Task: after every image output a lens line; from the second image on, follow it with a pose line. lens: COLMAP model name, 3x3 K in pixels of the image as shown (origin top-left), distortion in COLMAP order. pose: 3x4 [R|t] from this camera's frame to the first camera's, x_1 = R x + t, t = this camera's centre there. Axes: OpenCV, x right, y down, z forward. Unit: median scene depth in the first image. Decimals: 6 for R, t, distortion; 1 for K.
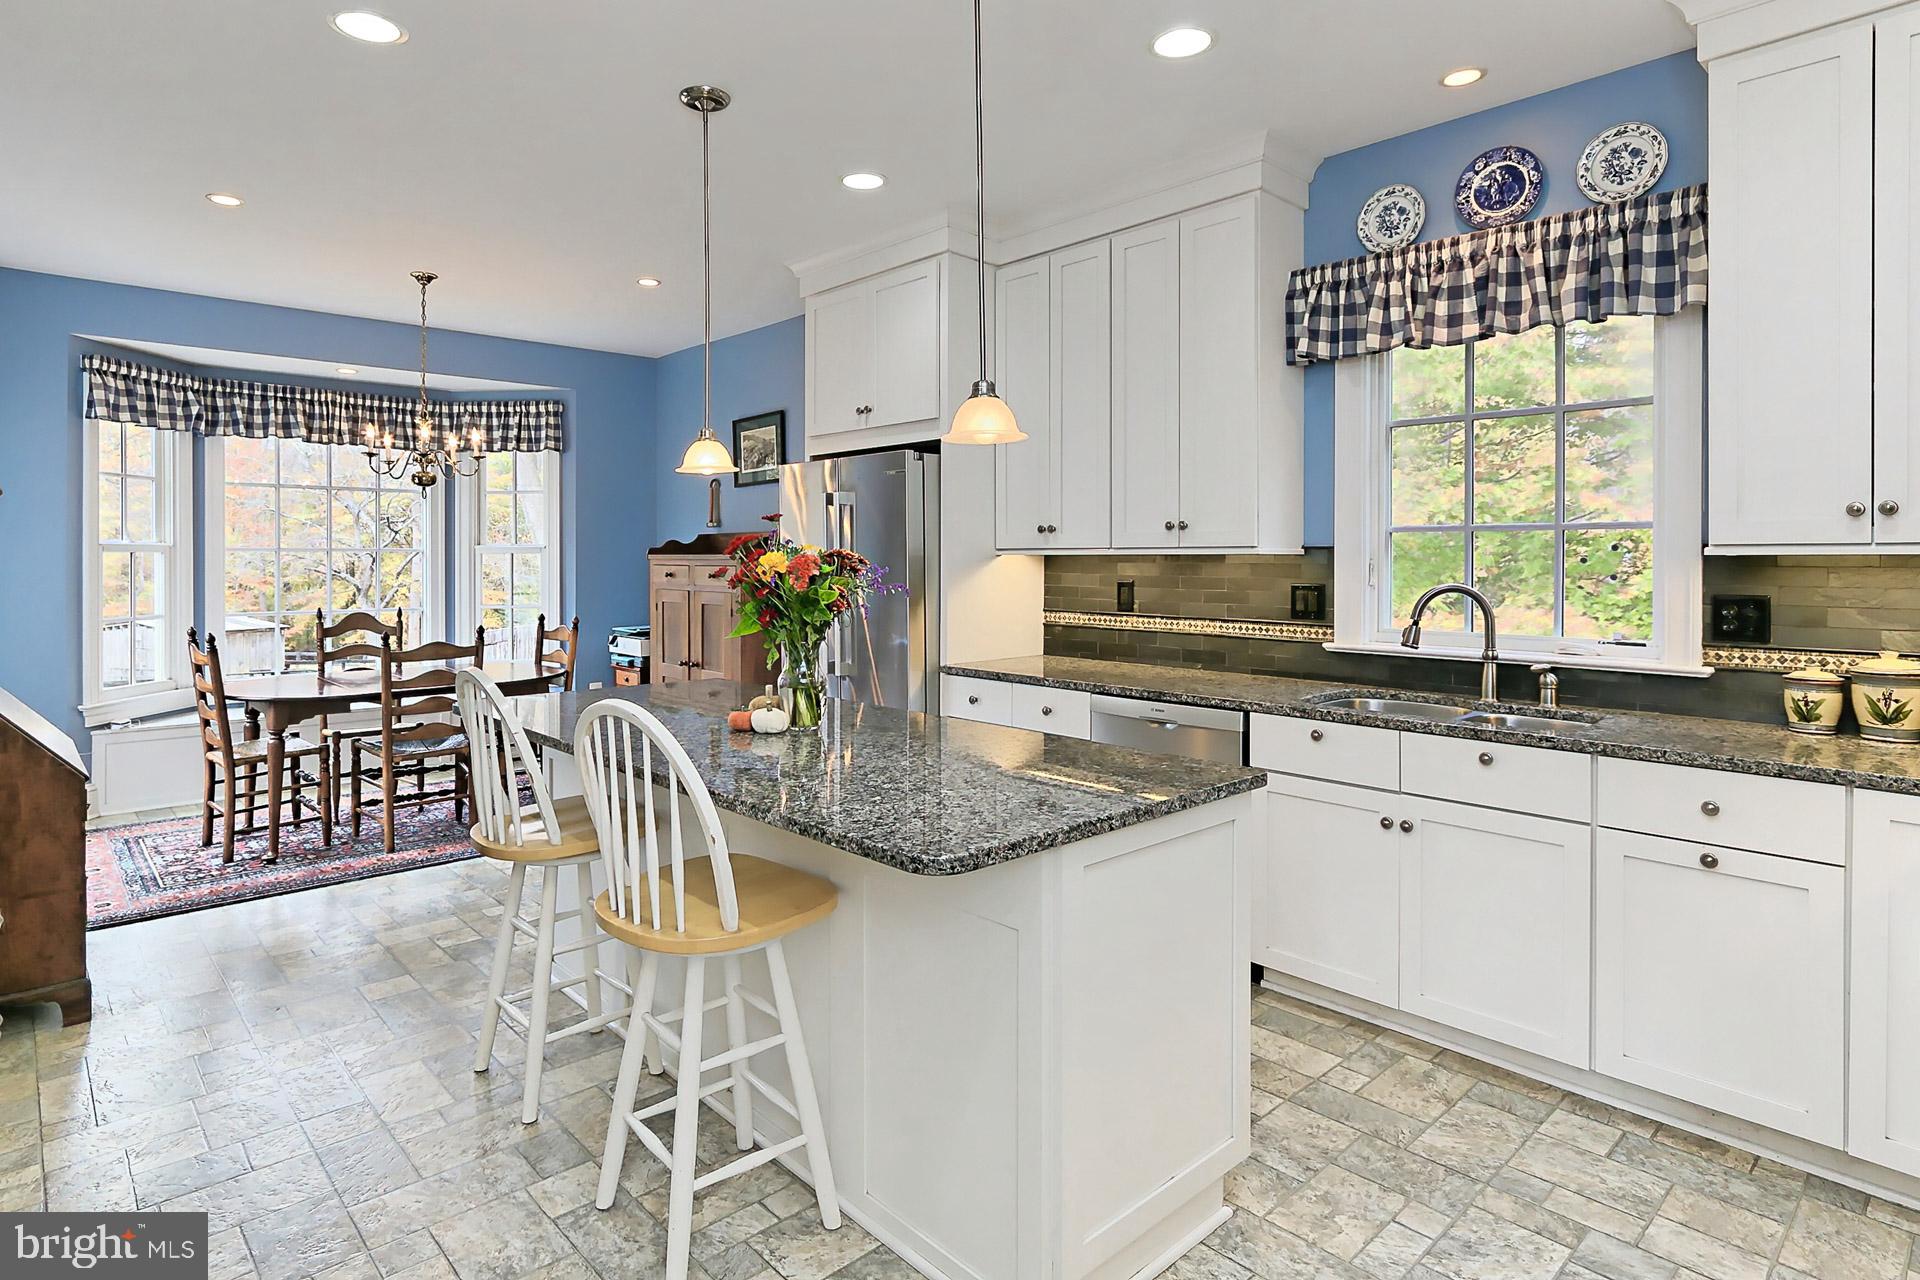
lens RADIAL K [[1017.5, 0, 916.2], [0, 1017.5, 559.1], [0, 0, 1]] dist [-0.002924, -0.000109]
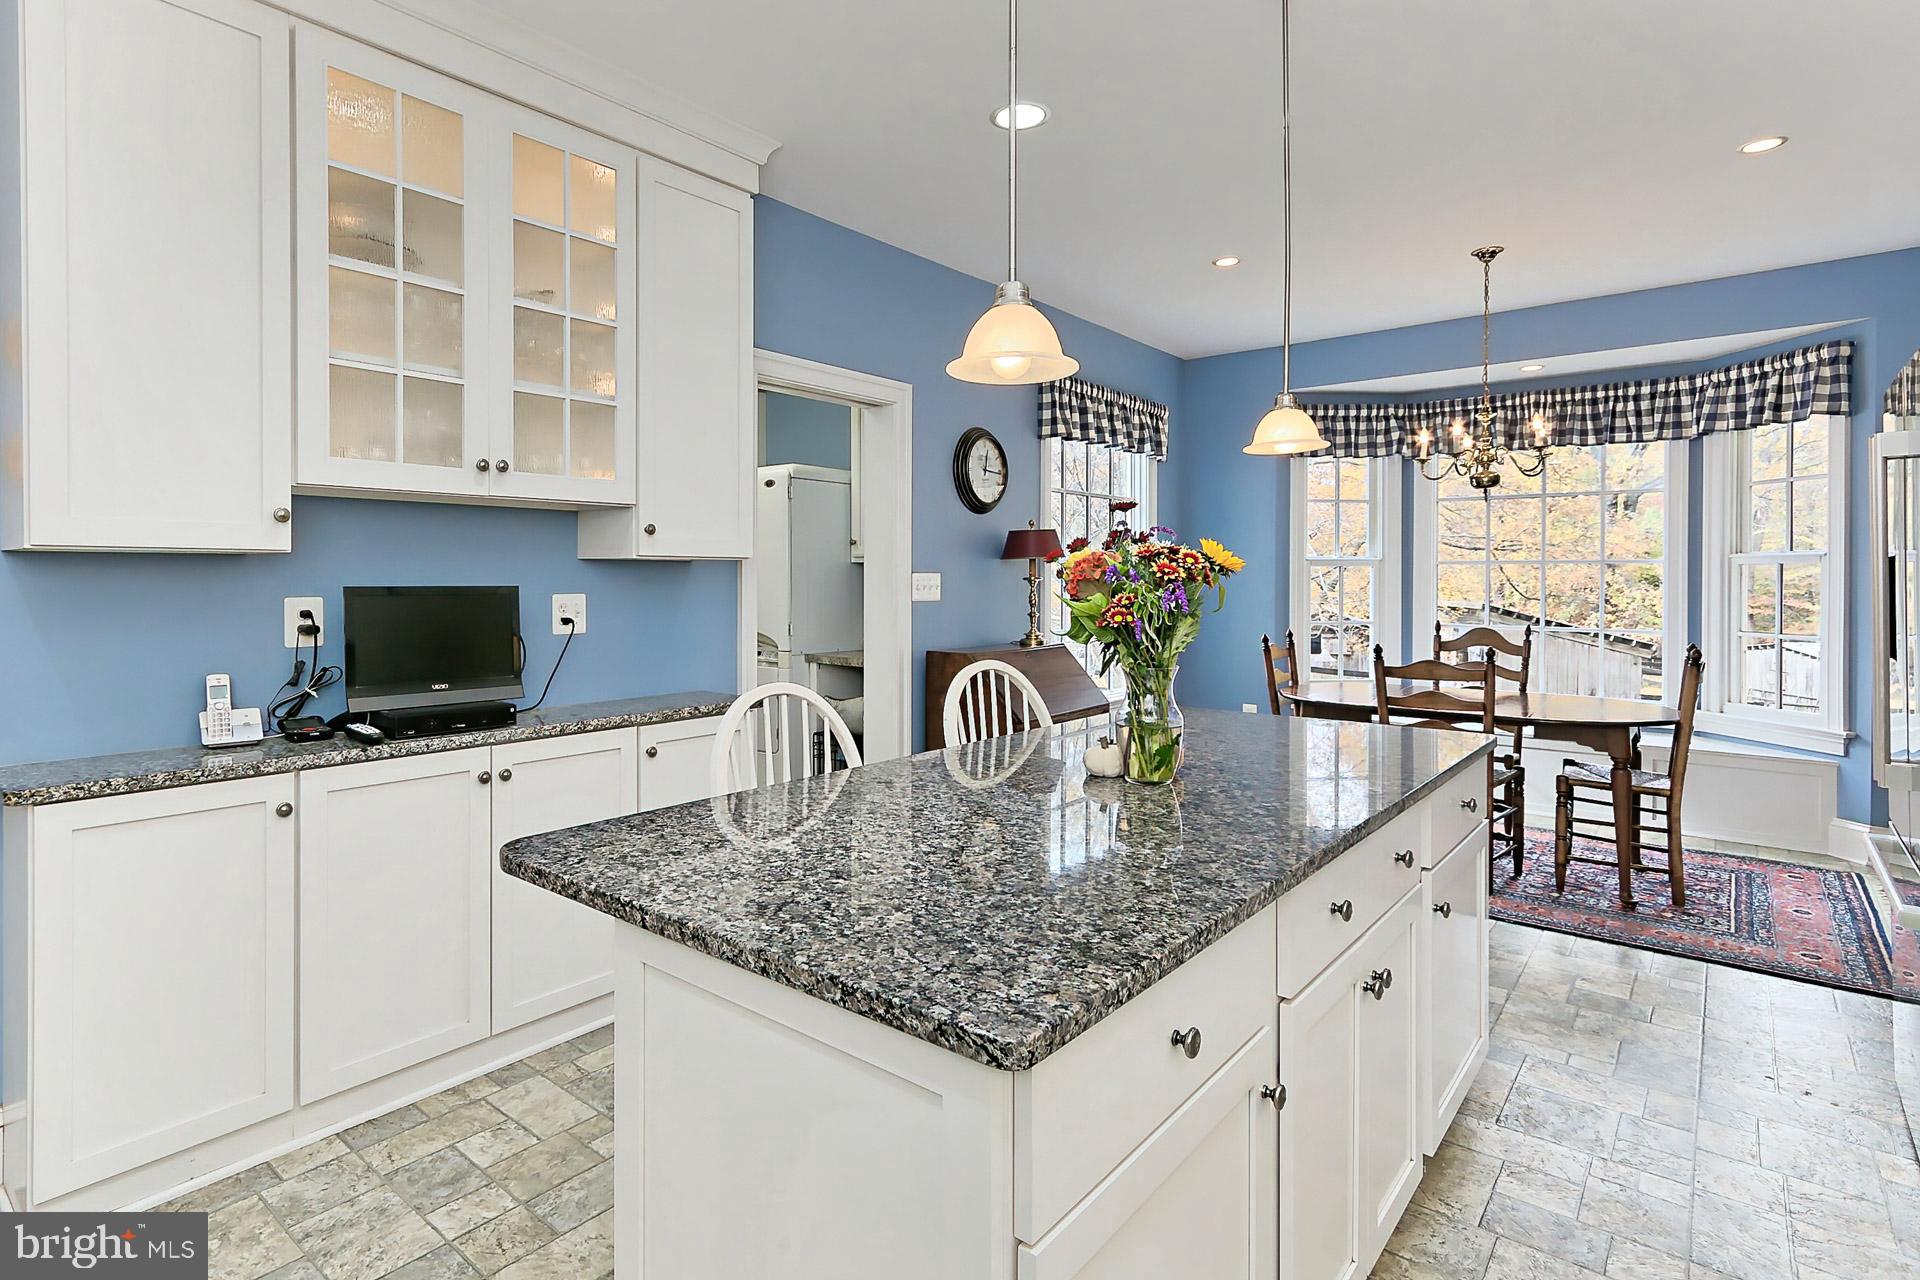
lens RADIAL K [[972.2, 0, 878.2], [0, 972.2, 587.0], [0, 0, 1]] dist [-0.000442, 0.001214]
pose [[0.118906, 0.011736, -0.992836, 0.255921], [-0.001423, 0.999931, 0.011649, 0.004881], [0.992905, 0.000028, 0.118914, 0.310211]]
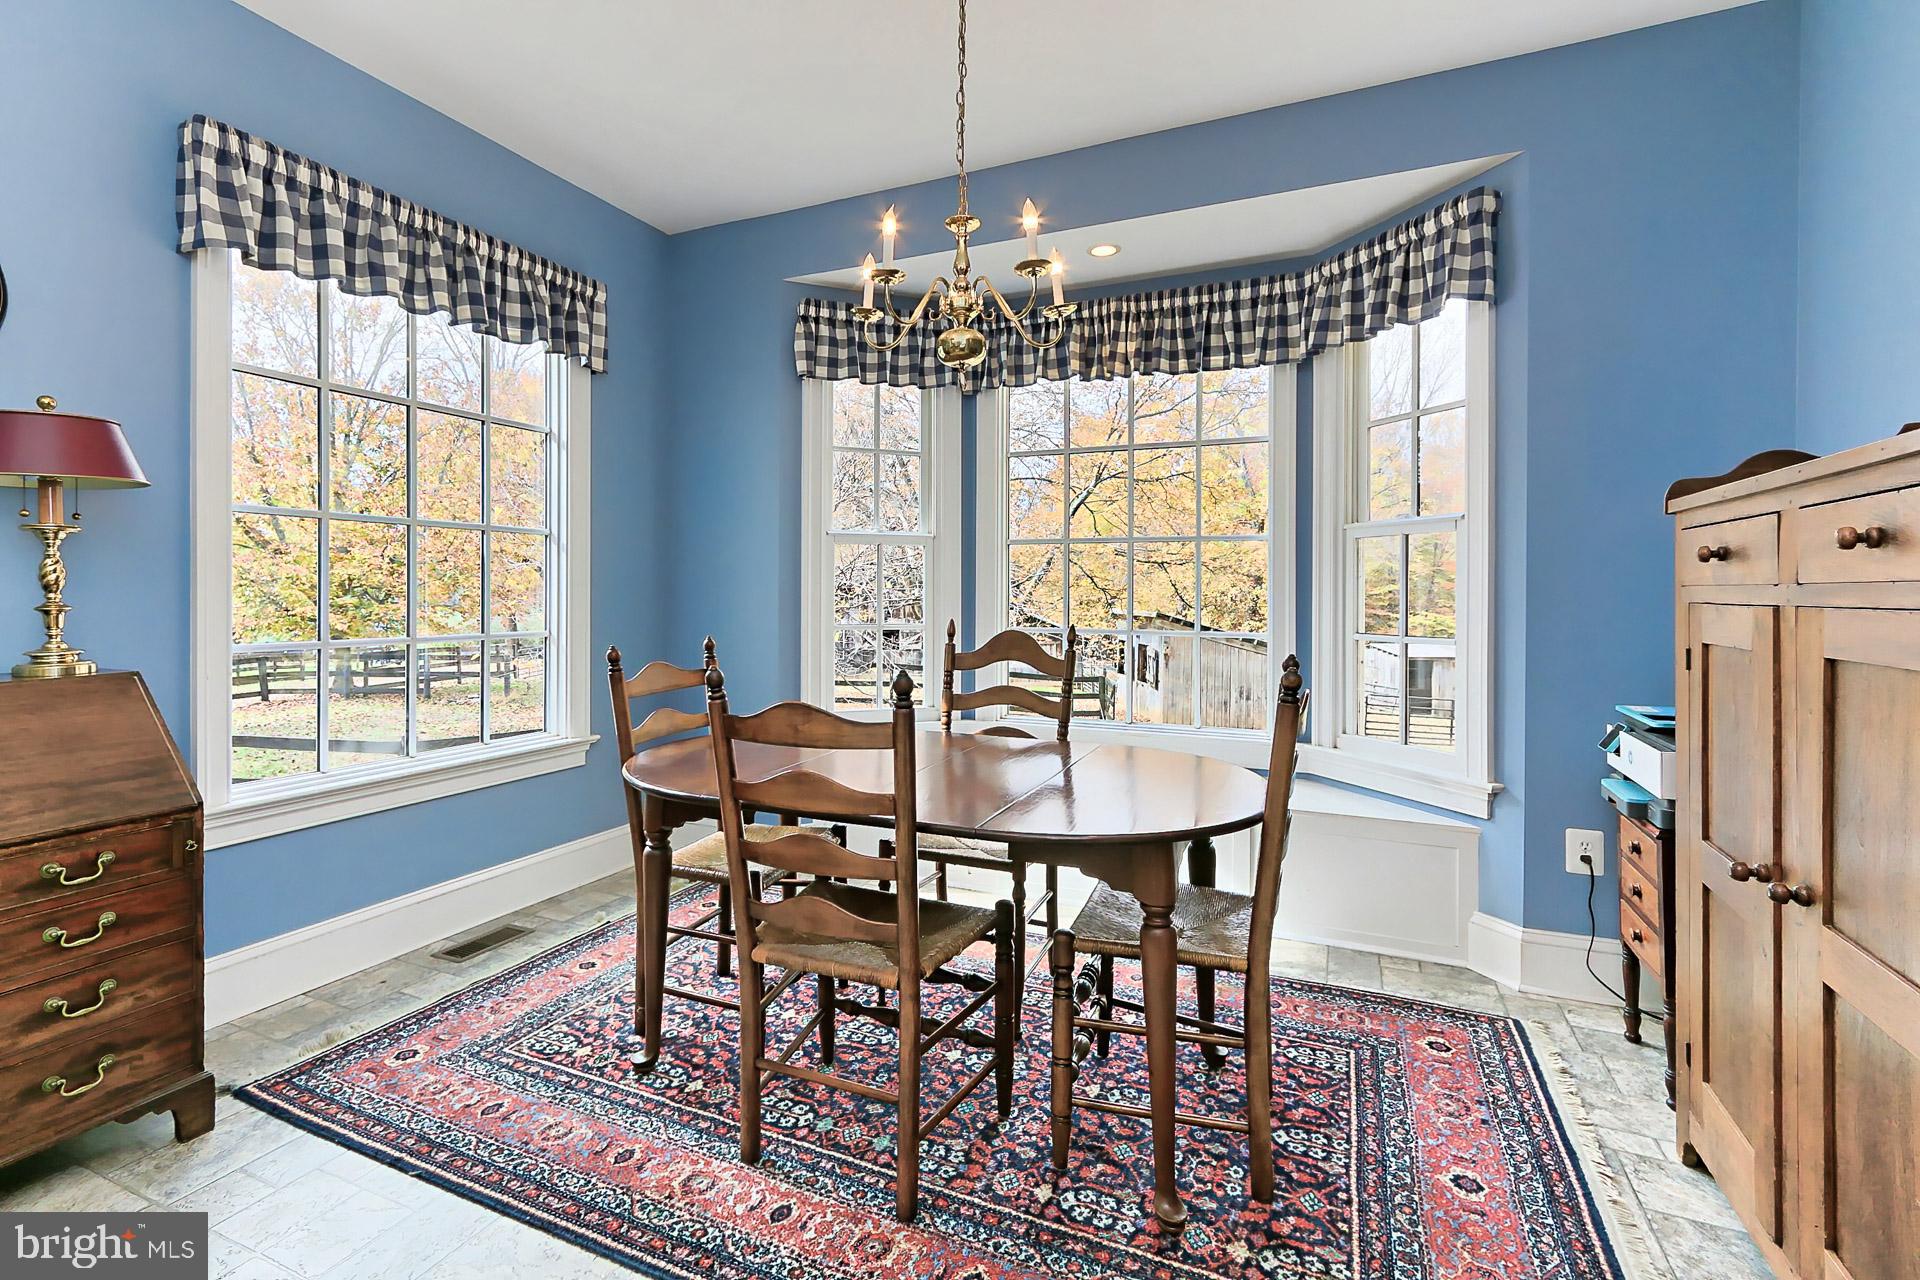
lens RADIAL K [[879.7, 0, 932.9], [0, 879.7, 595.8], [0, 0, 1]] dist [0.001467, -0.008776]
pose [[0.394972, 0.006736, -0.918669, -0.099803], [-0.006197, 0.999970, 0.004668, 0.028336], [0.918672, 0.003850, 0.395001, 0.701133]]
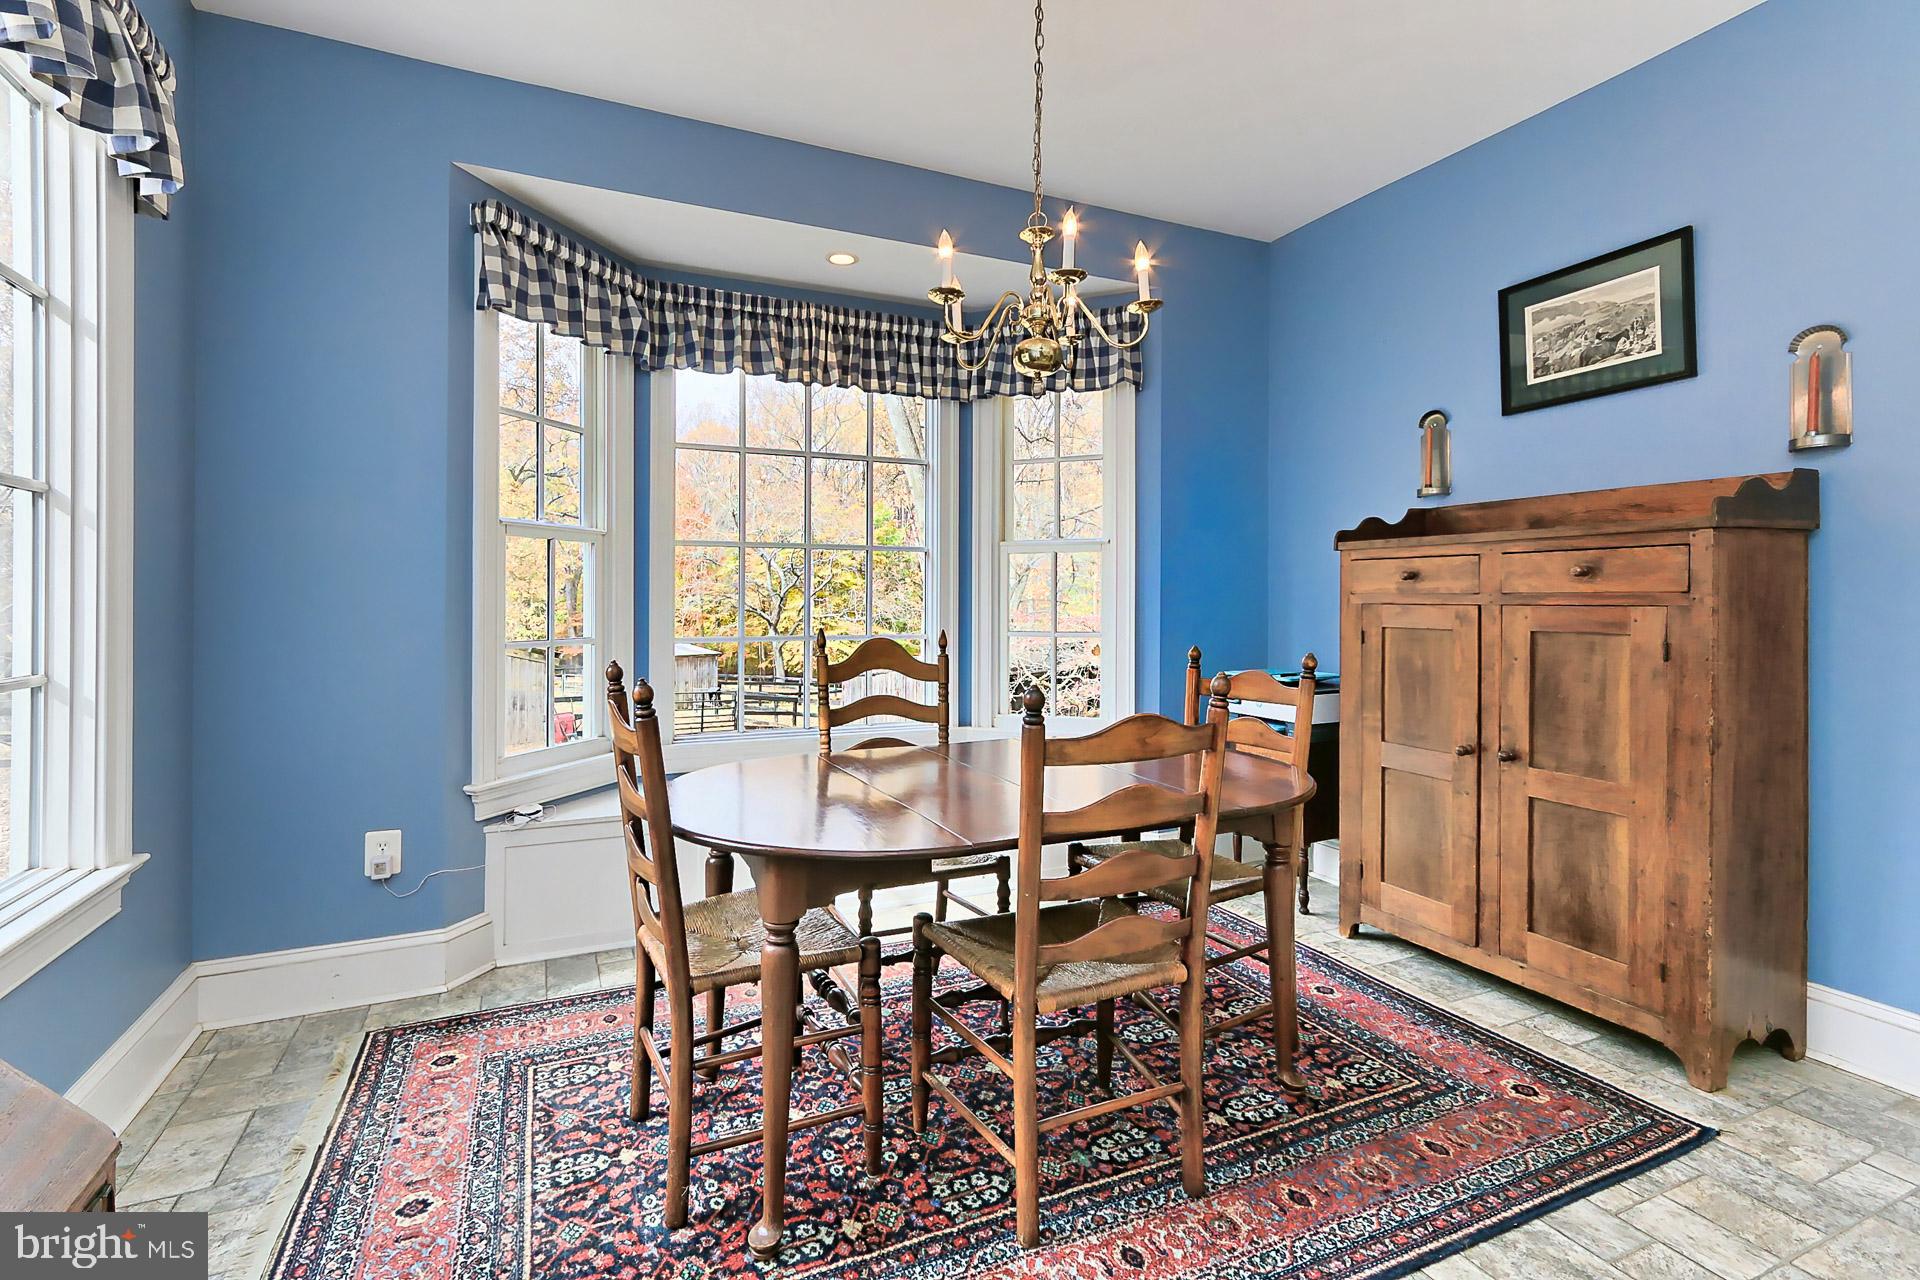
lens RADIAL K [[879.7, 0, 932.9], [0, 879.7, 595.8], [0, 0, 1]] dist [0.001467, -0.008776]
pose [[0.950895, 0.001564, -0.309510, -0.341439], [-0.002956, 0.999988, -0.004030, 0.028654], [0.309500, 0.004747, 0.950888, 0.504084]]
